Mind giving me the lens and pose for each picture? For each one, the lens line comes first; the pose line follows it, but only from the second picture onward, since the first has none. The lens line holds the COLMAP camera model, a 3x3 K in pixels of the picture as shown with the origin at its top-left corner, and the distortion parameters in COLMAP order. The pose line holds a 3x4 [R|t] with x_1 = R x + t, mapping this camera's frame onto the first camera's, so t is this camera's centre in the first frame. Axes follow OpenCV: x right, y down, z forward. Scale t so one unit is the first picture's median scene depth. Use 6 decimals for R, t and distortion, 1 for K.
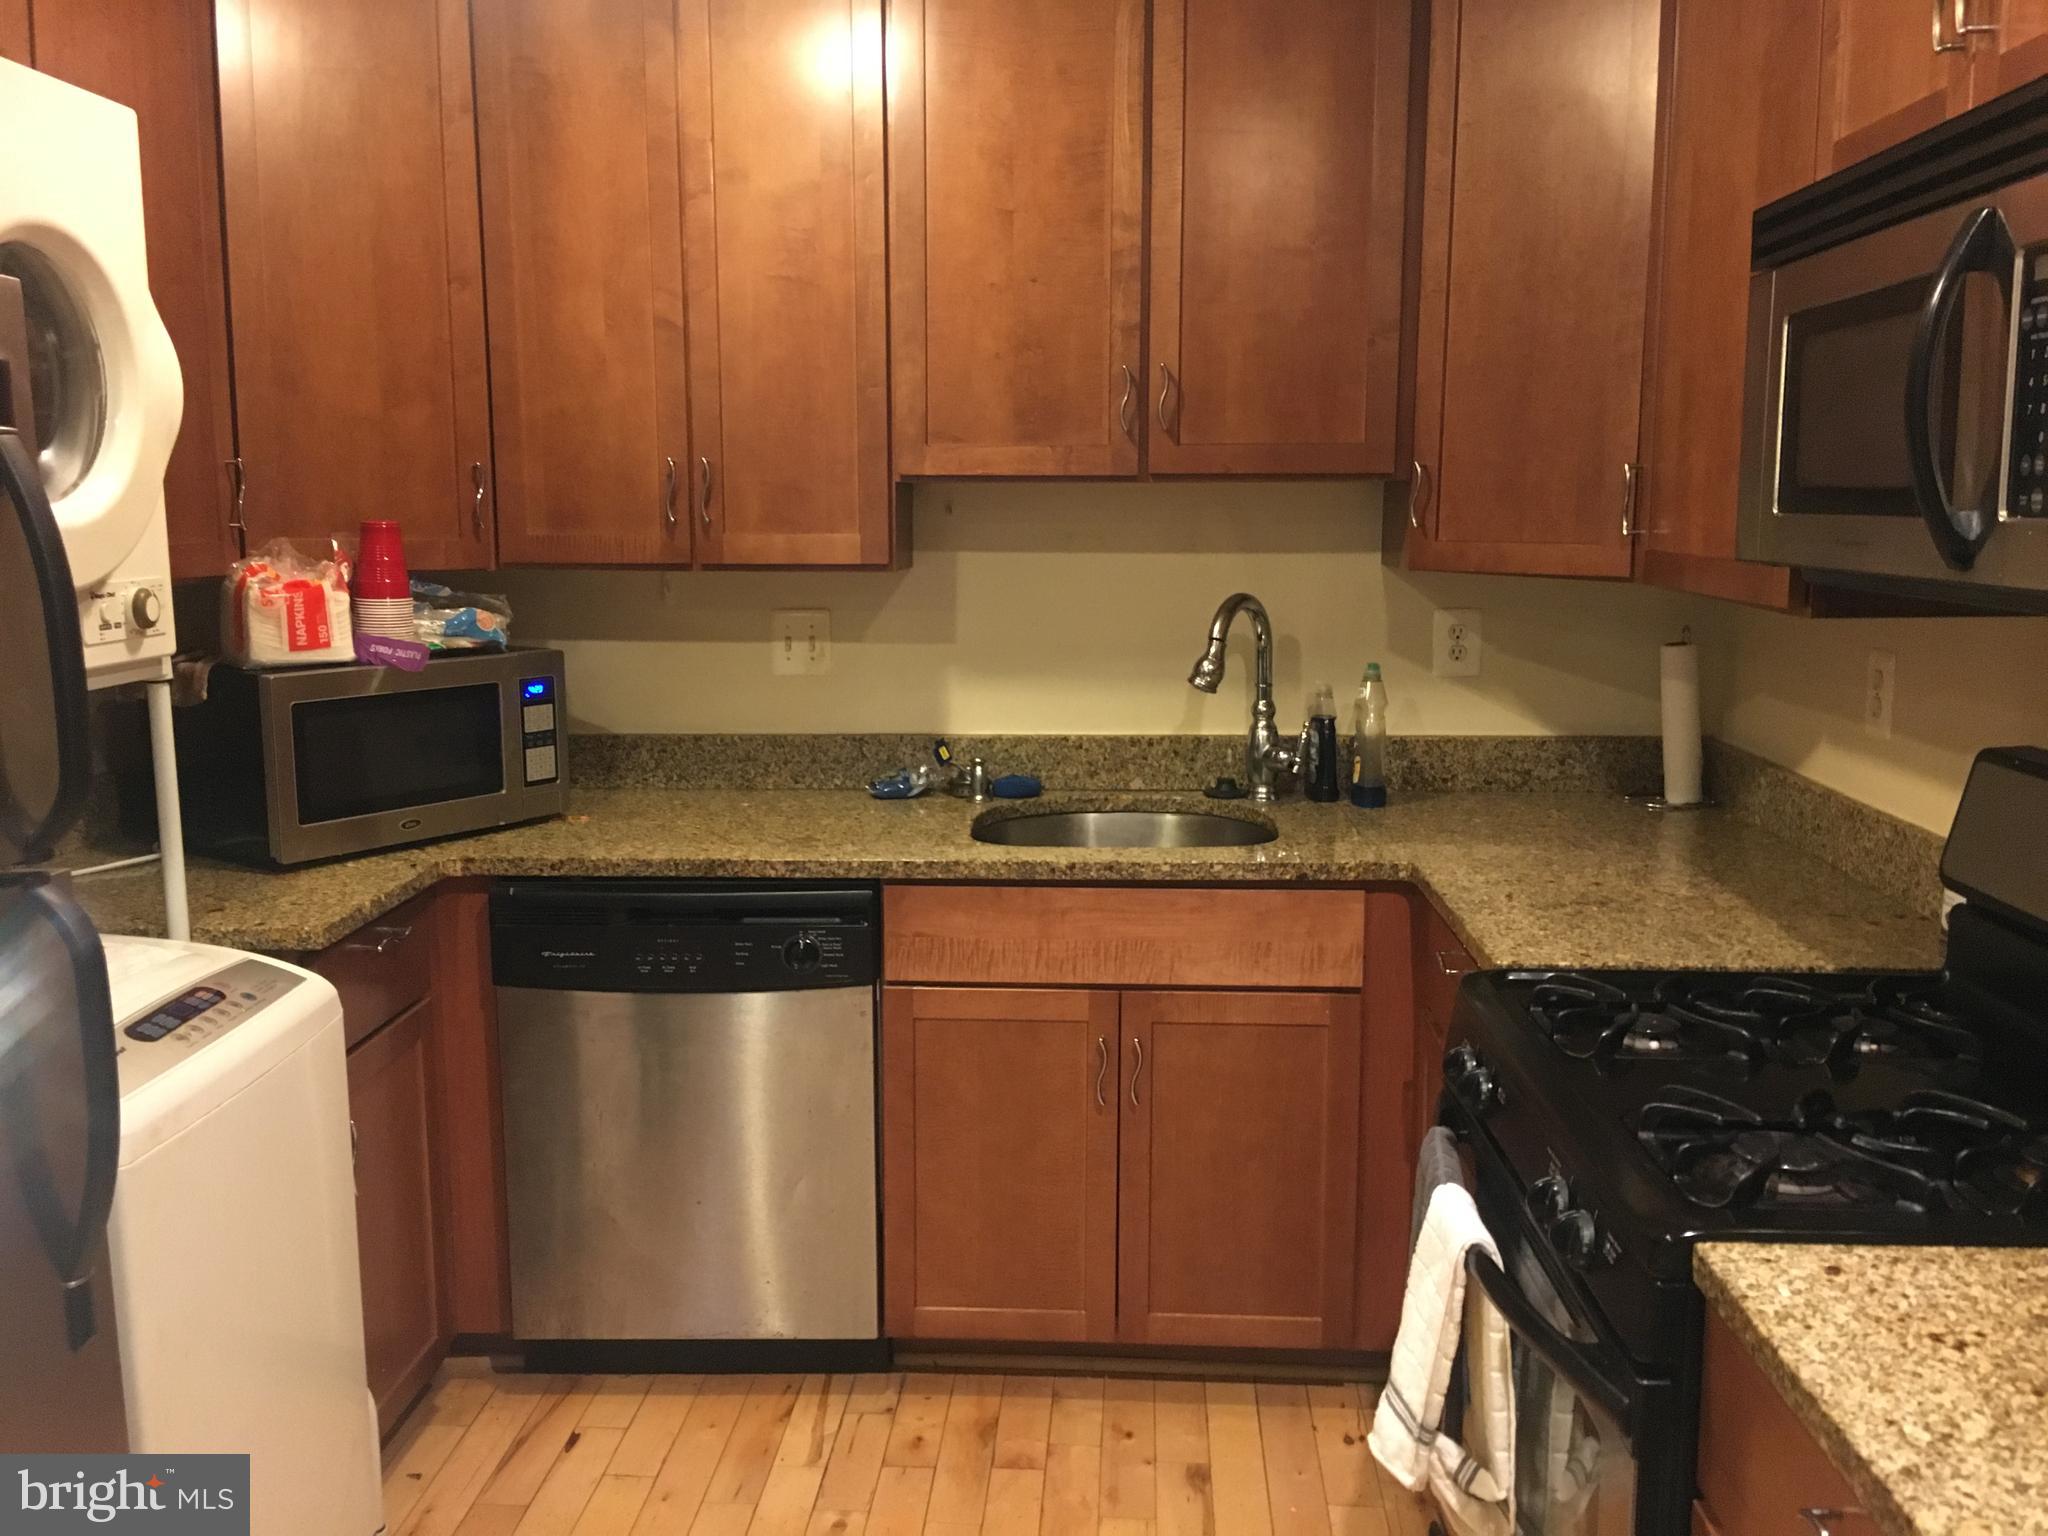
lens RADIAL K [[1733.5, 0, 1022.2], [0, 1733.5, 754.8], [0, 0, 1]] dist [0.079359, -0.107824]
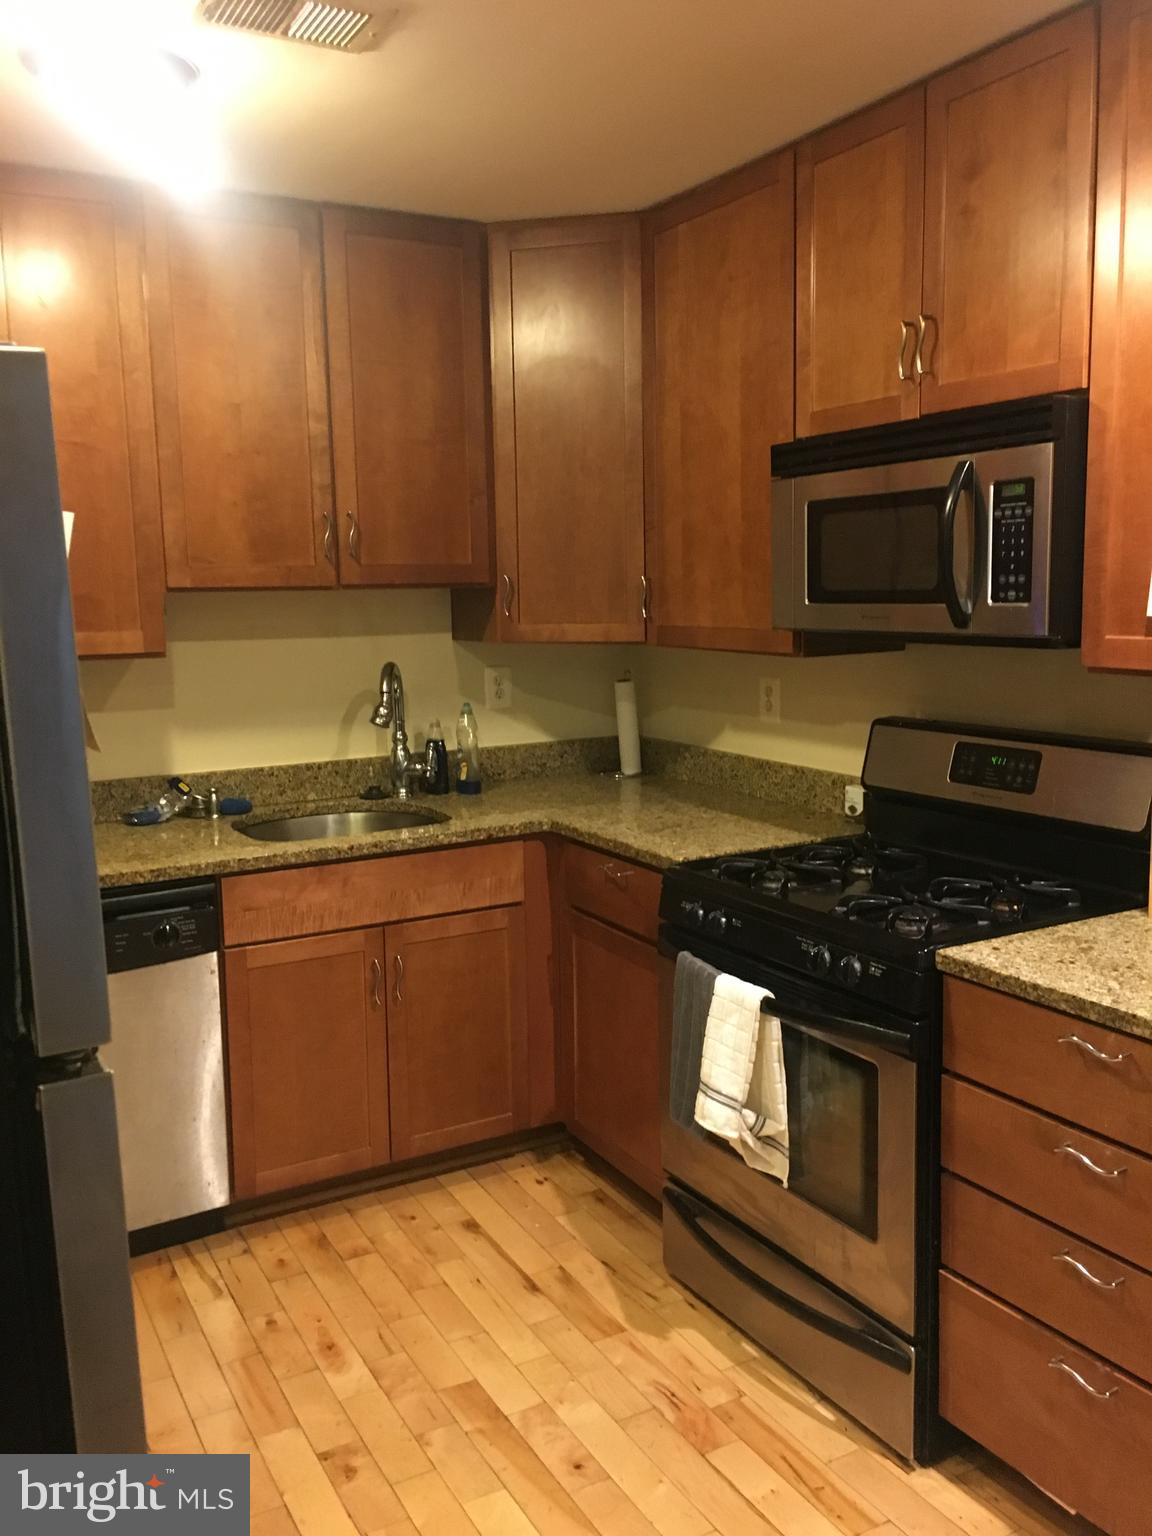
lens RADIAL K [[1300.1, 0, 571.7], [0, 1300.1, 758.8], [0, 0, 1]] dist [0.079359, -0.107824]
pose [[0.845798, -0.084878, 0.526708, -0.384127], [0.095785, 0.995380, 0.006592, -0.001023], [-0.524834, 0.044875, 0.850021, -0.054170]]
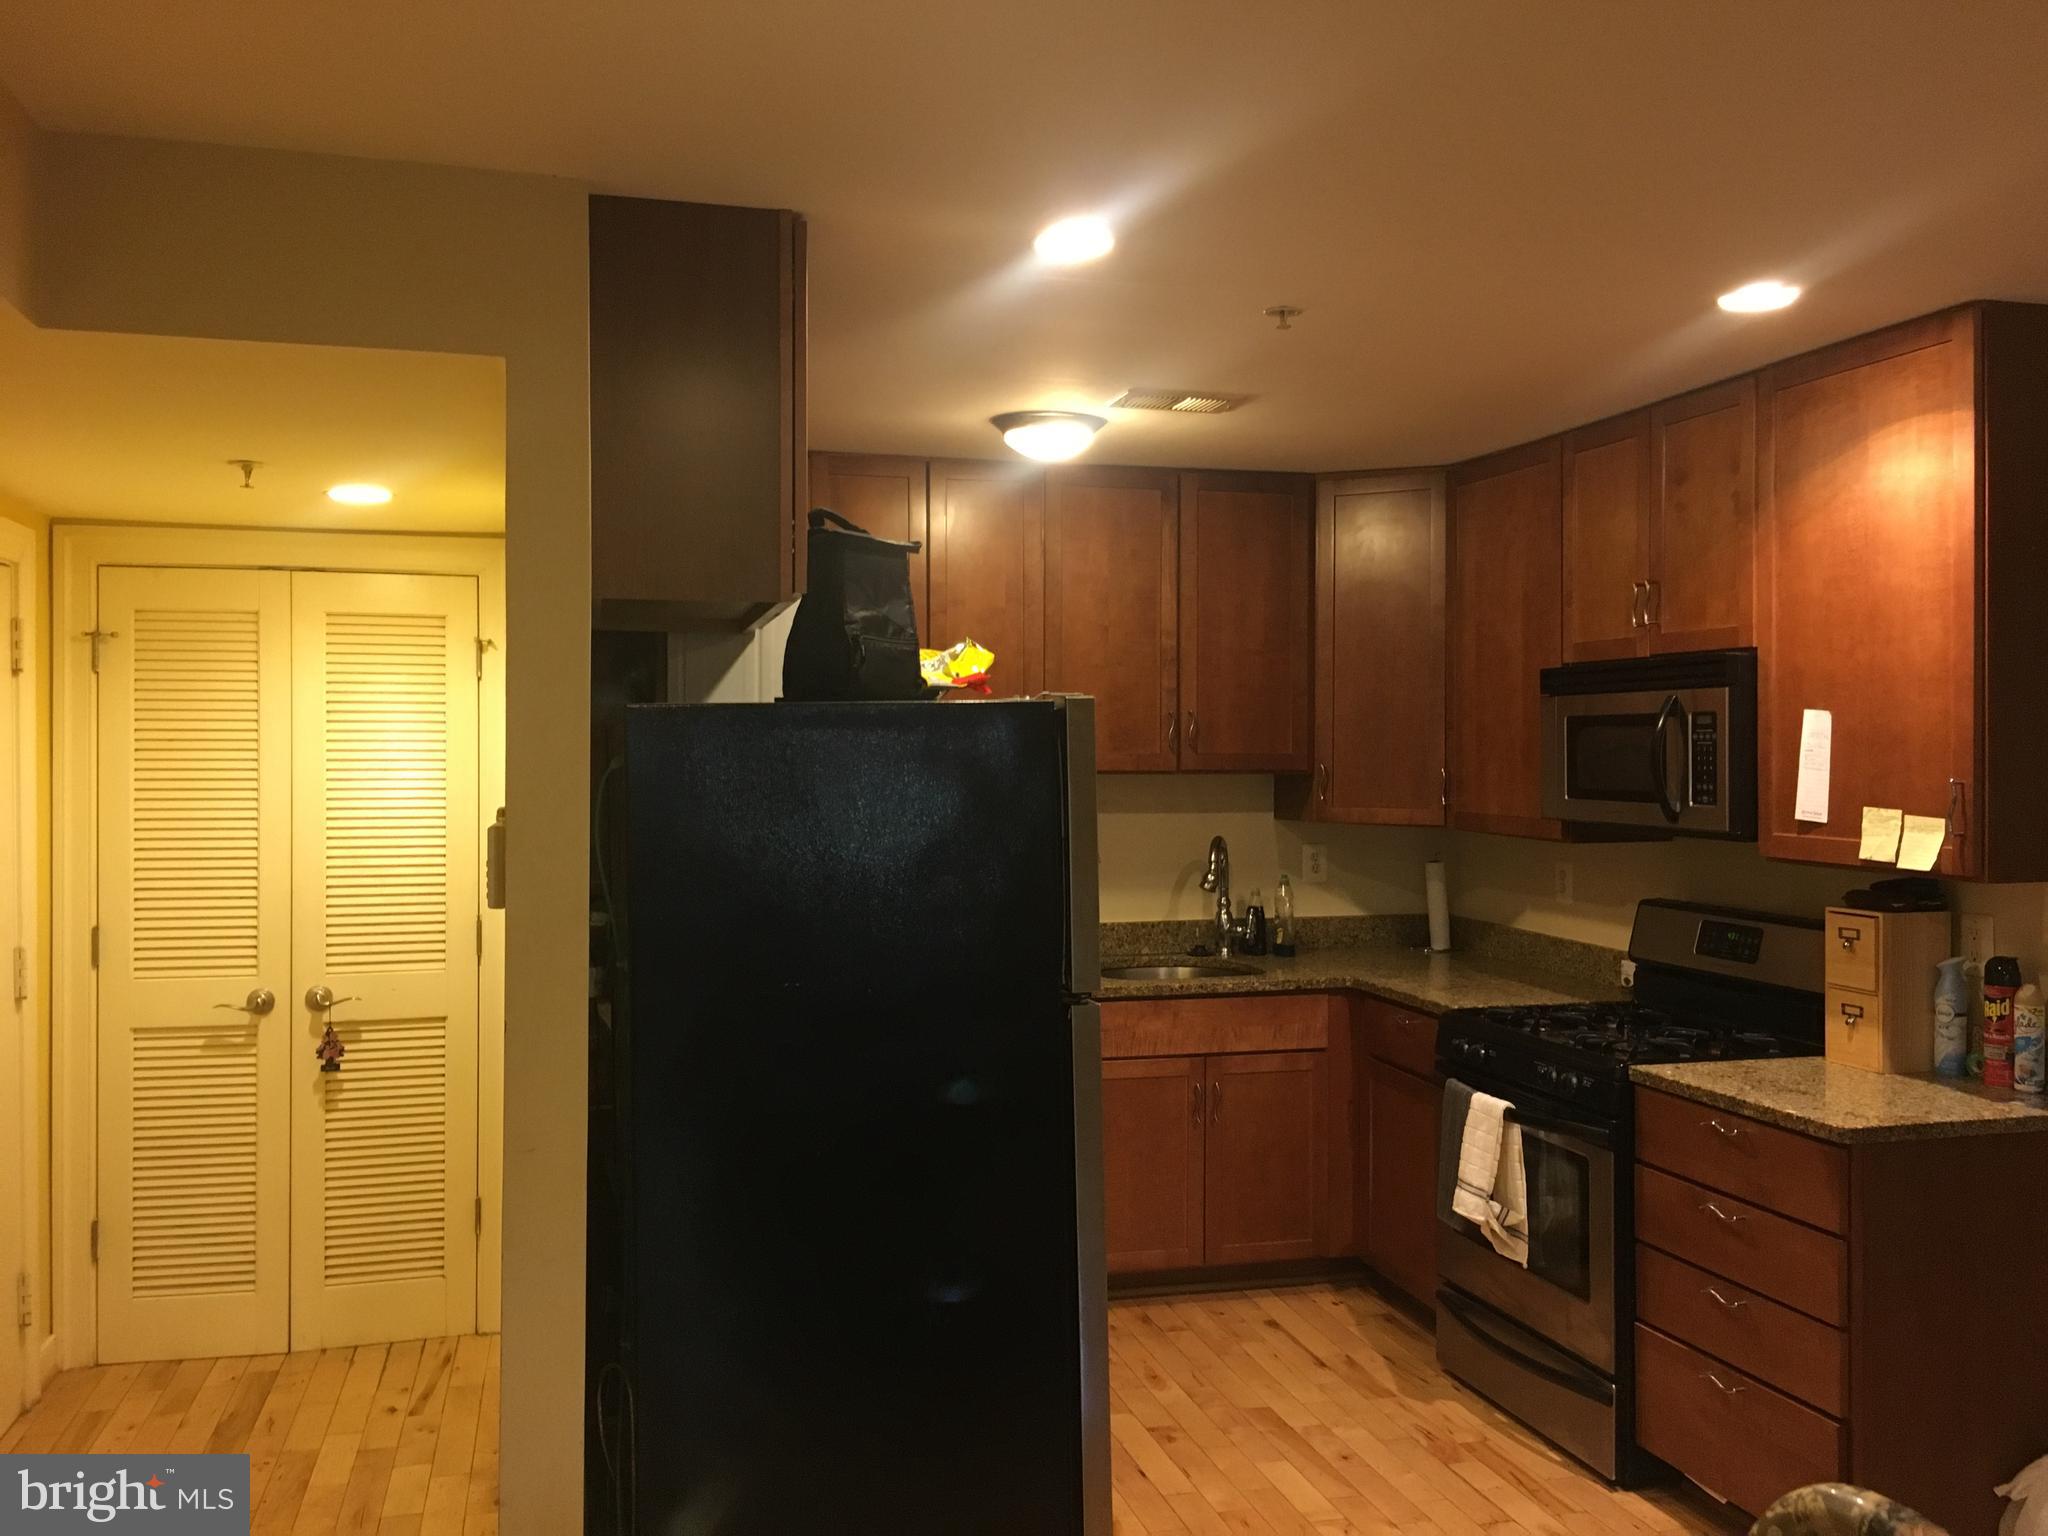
lens RADIAL K [[1733.5, 0, 1024.3], [0, 1733.5, 755.9], [0, 0, 1]] dist [0.079359, -0.107824]
pose [[0.949741, 0.003222, 0.313020, -0.675102], [0.041327, 0.989904, -0.135582, 0.062761], [-0.310297, 0.141704, 0.940019, -0.665165]]
